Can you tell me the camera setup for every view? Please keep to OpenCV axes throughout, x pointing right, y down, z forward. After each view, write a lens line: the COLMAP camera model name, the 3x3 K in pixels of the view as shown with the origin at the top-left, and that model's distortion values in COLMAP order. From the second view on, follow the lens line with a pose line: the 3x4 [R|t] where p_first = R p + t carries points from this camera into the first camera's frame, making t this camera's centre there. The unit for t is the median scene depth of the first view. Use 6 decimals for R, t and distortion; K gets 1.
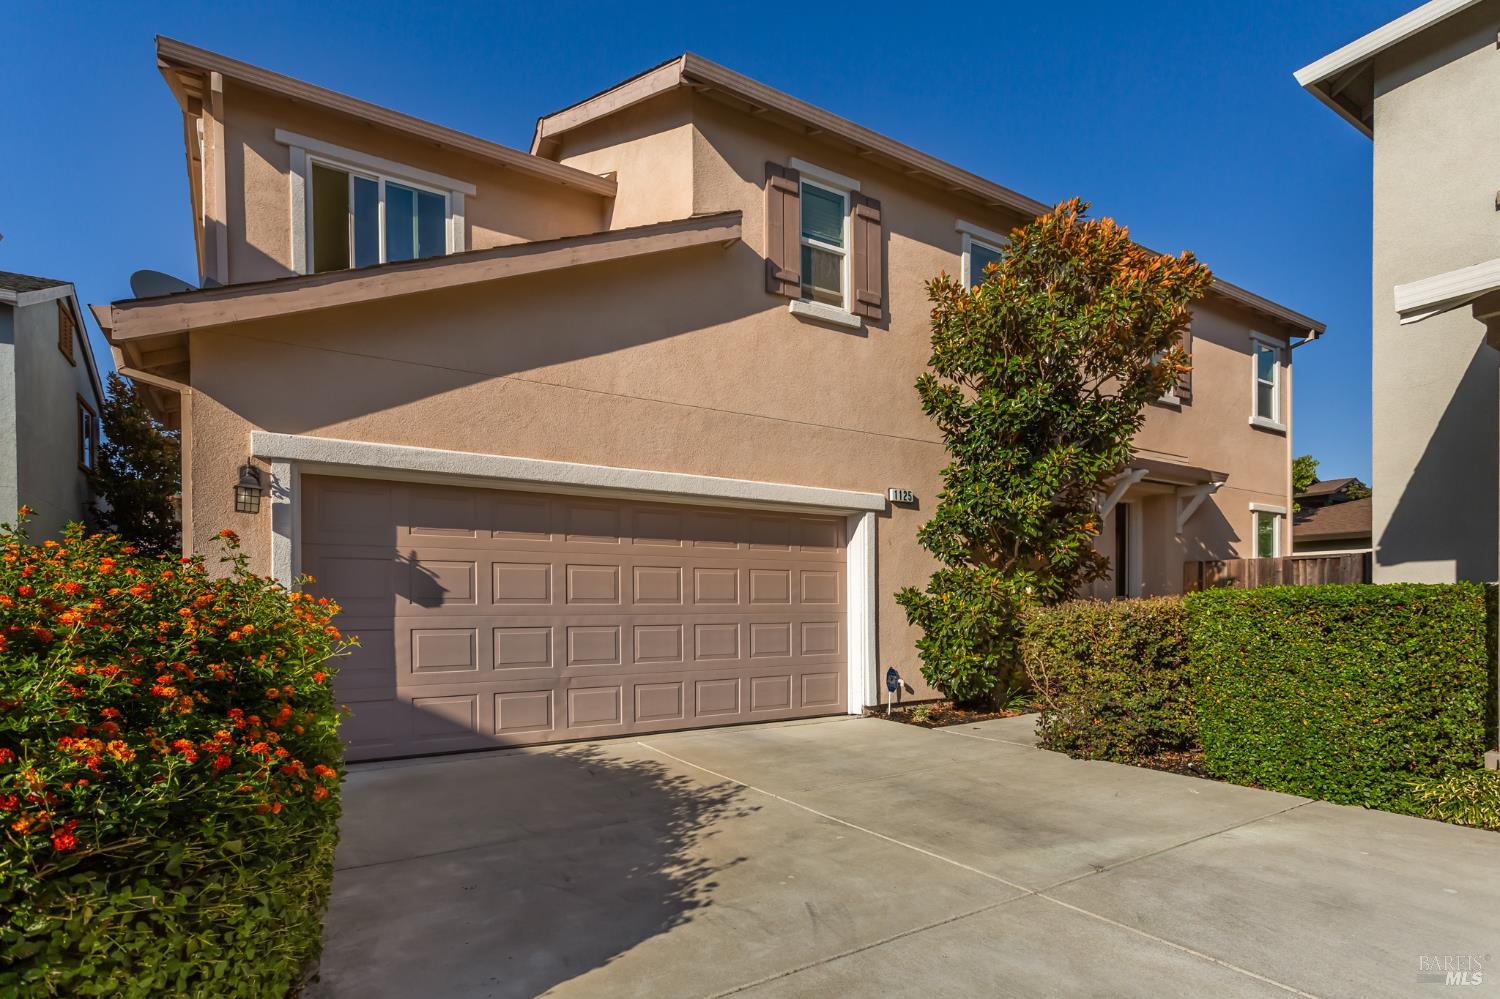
lens RADIAL K [[712.2, 0, 718.8], [0, 712.2, 611.1], [0, 0, 1]] dist [0.004071, 0.000195]
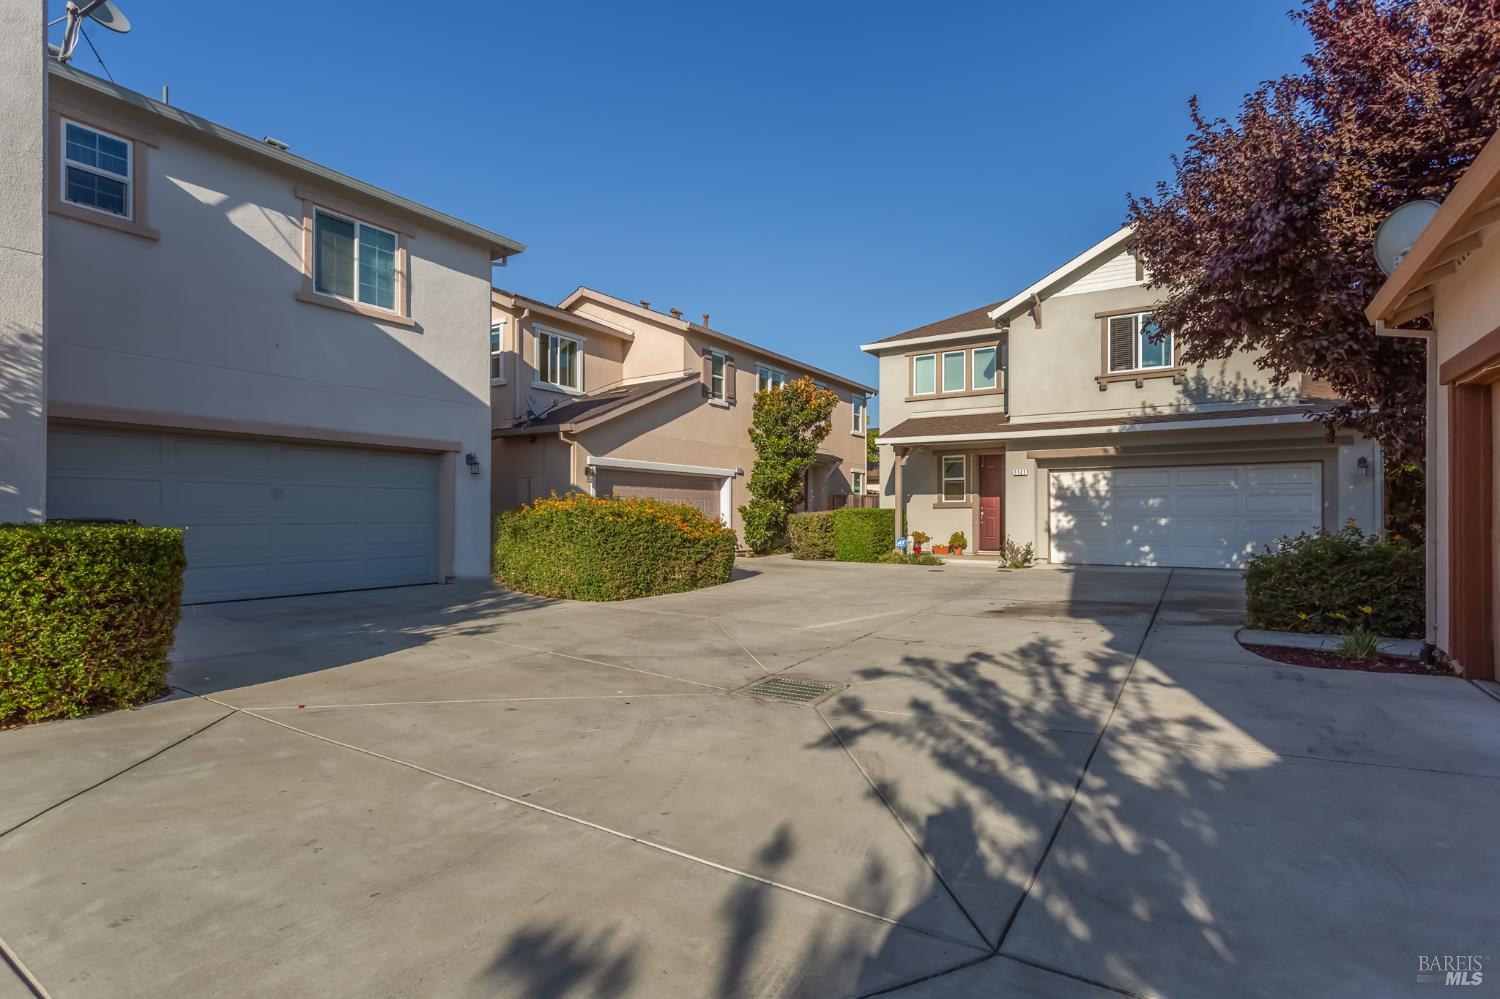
lens RADIAL K [[712.2, 0, 749.7], [0, 712.2, 506.7], [0, 0, 1]] dist [0.004071, 0.000195]
pose [[0.883184, 0.011747, 0.468879, -0.955624], [-0.003519, 0.999824, -0.018420, 0.017297], [-0.469013, 0.014618, 0.883070, -1.345813]]
